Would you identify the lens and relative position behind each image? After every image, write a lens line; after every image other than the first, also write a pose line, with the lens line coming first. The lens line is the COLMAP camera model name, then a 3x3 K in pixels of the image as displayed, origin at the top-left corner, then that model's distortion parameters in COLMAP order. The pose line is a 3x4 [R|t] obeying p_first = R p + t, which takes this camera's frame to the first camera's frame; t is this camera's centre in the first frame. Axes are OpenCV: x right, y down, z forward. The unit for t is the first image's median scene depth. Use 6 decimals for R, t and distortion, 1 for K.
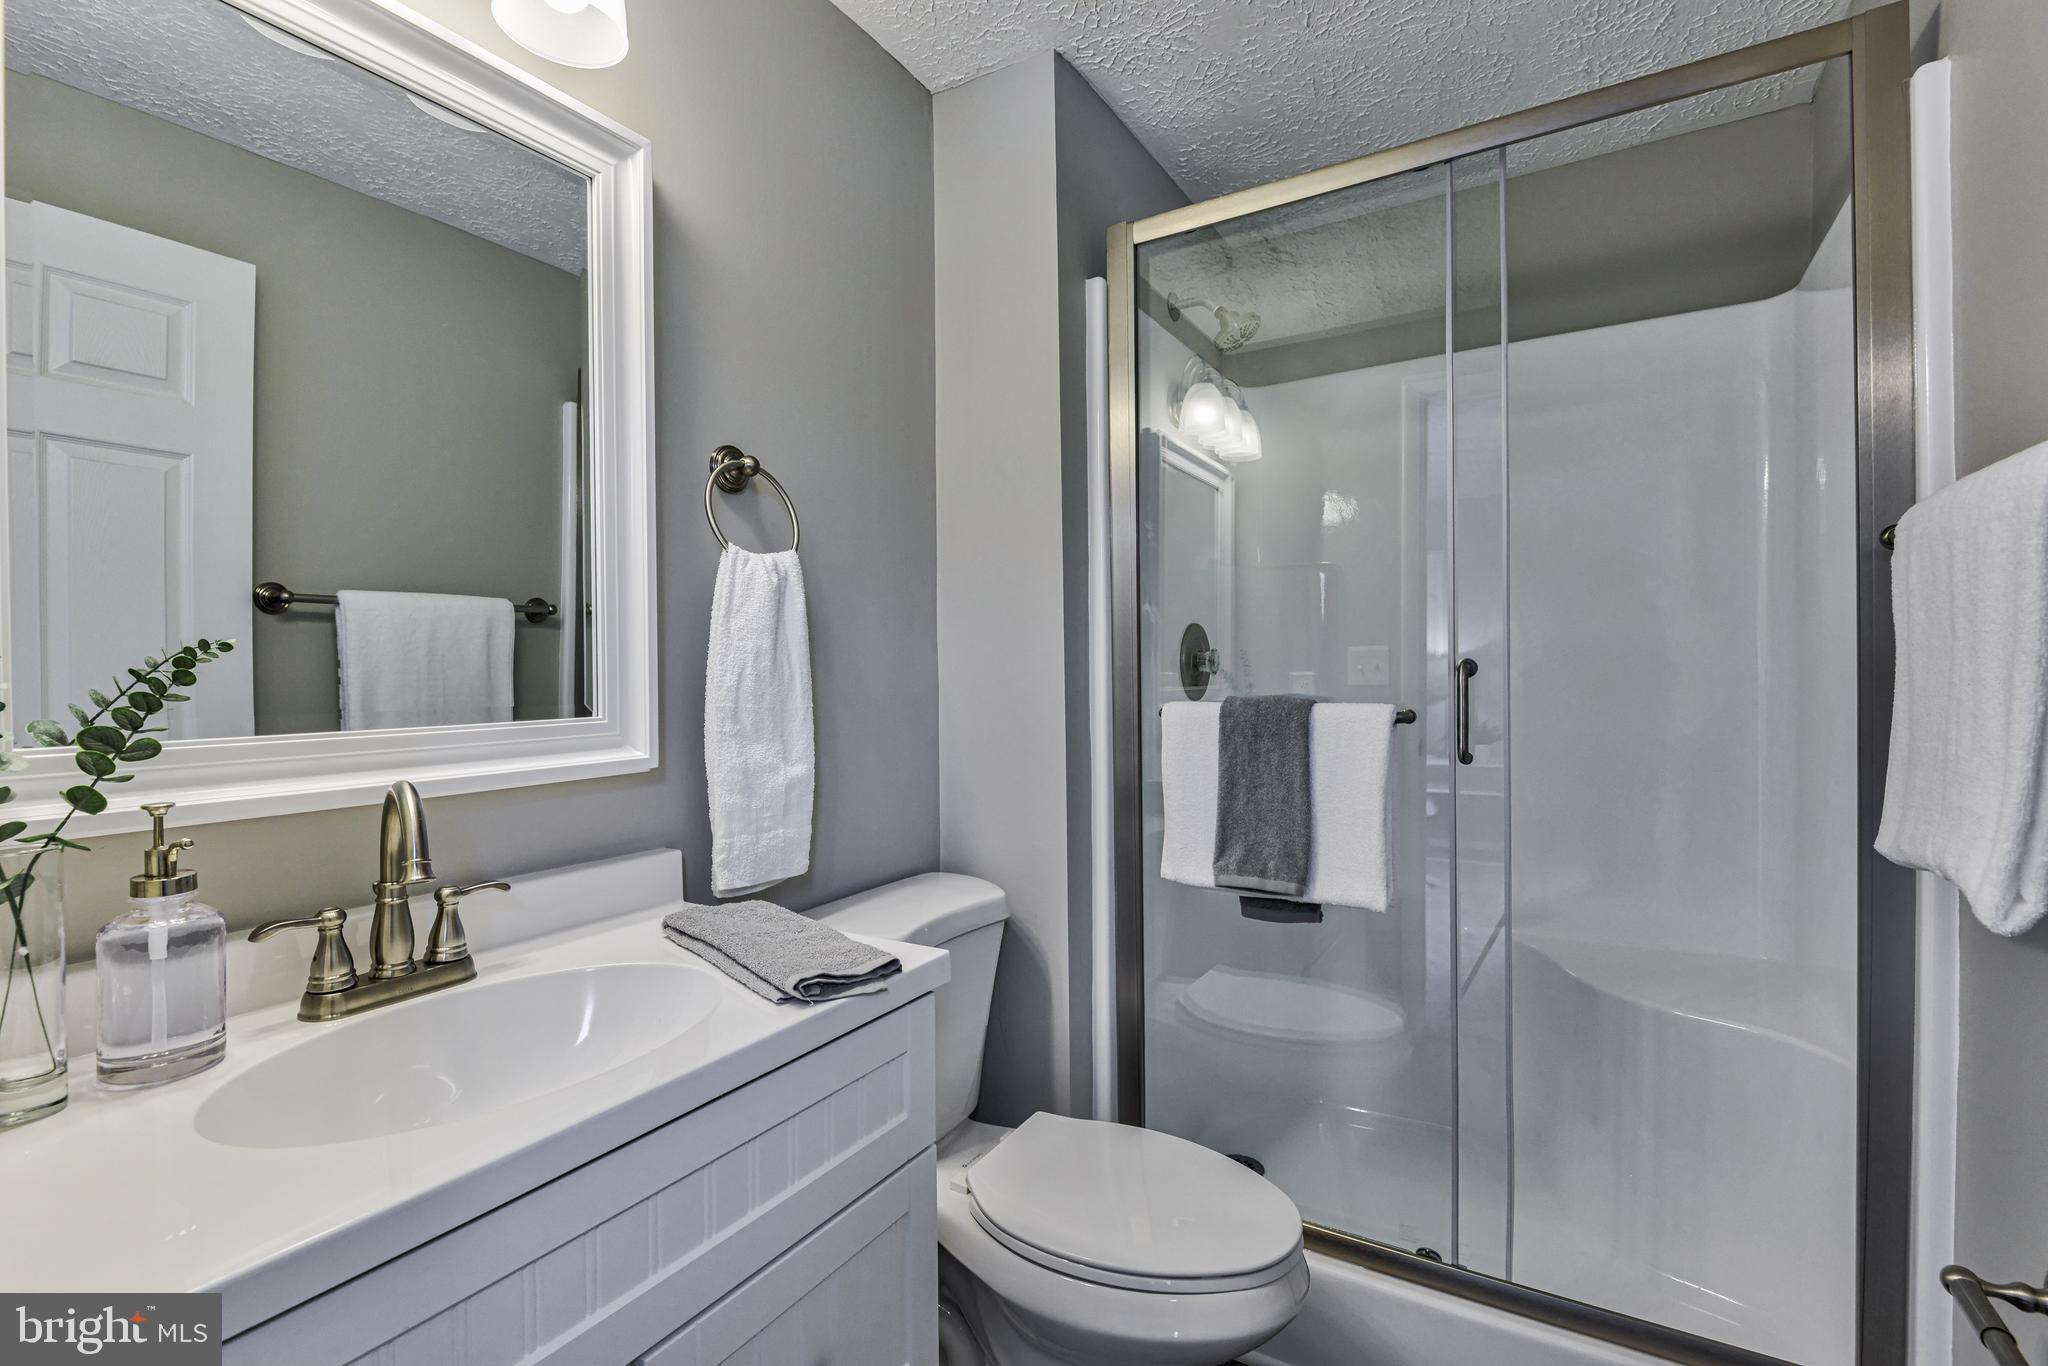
lens RADIAL K [[930.0, 0, 1008.2], [0, 930.0, 697.4], [0, 0, 1]] dist [-0.004421, -0.004312]
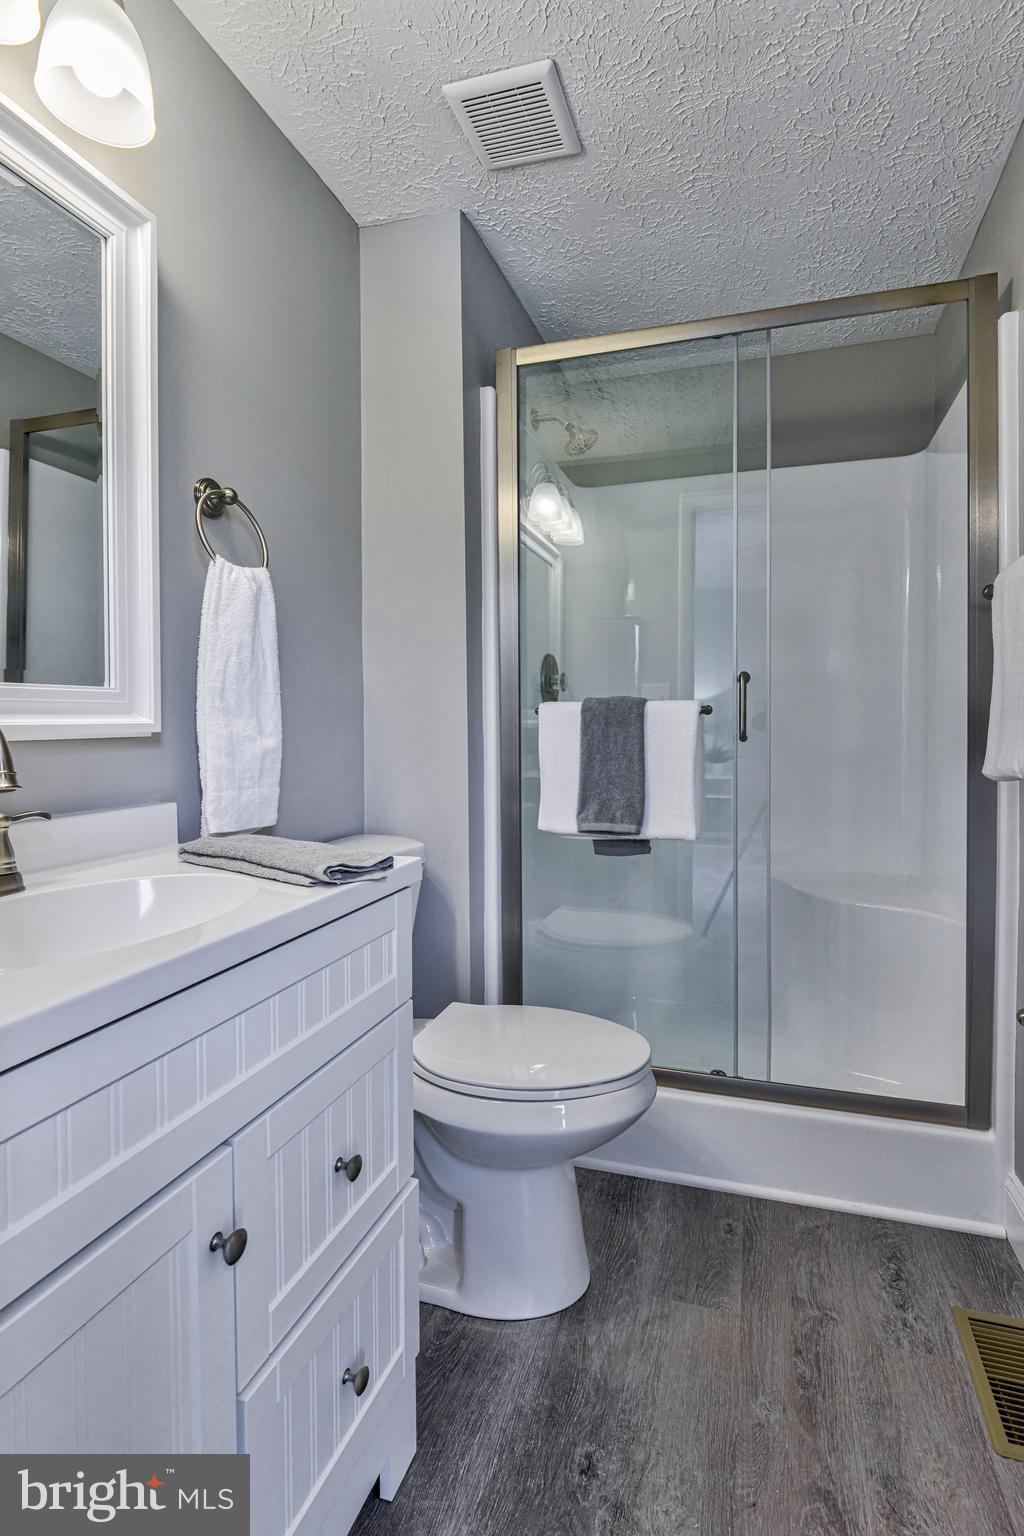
lens RADIAL K [[754.1, 0, 514.8], [0, 754.1, 778.5], [0, 0, 1]] dist [-0.011144, -0.000568]
pose [[0.965858, 0.000283, 0.259070, -0.170480], [-0.003127, 0.999939, 0.010568, 0.115904], [-0.259051, -0.011017, 0.965801, -0.072135]]
